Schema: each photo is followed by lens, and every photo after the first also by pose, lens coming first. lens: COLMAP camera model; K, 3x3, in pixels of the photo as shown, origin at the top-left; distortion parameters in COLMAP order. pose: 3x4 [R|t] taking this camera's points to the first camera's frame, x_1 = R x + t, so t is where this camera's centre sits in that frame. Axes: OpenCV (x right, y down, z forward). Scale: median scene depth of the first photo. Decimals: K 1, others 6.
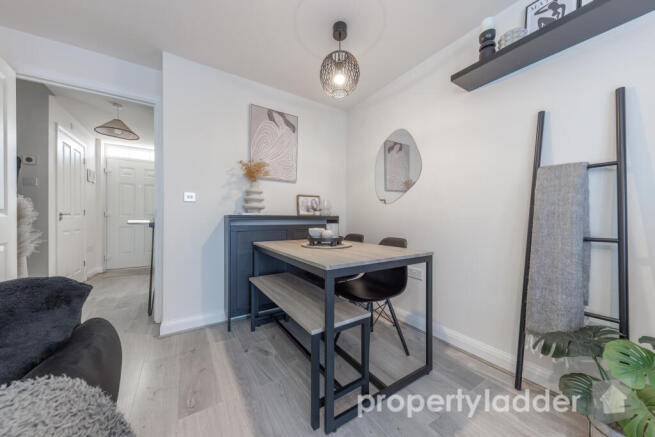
lens RADIAL K [[225.1, 0, 323.6], [0, 225.1, 219.4], [0, 0, 1]] dist [0.002480, -0.000255]
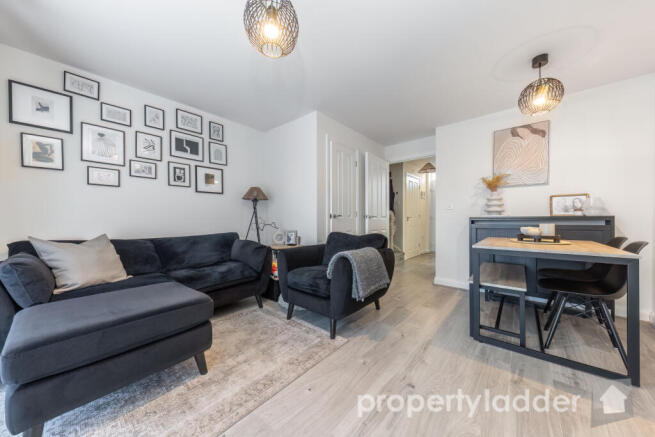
lens RADIAL K [[225.1, 0, 327.0], [0, 225.1, 219.7], [0, 0, 1]] dist [0.002480, -0.000255]
pose [[0.283670, -0.003599, -0.958915, 0.587678], [-0.000665, 0.999992, -0.003949, 0.003407], [0.958922, 0.001758, 0.283665, -0.266826]]
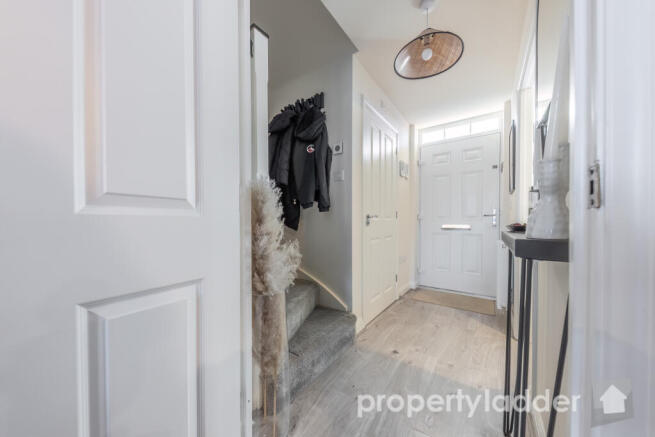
lens RADIAL K [[225.1, 0, 323.8], [0, 225.1, 222.8], [0, 0, 1]] dist [0.002480, -0.000255]
pose [[0.363310, 0.001528, -0.931667, -0.568473], [-0.004788, 0.999989, -0.000227, -0.001245], [0.931656, 0.004543, 0.363314, 0.653063]]
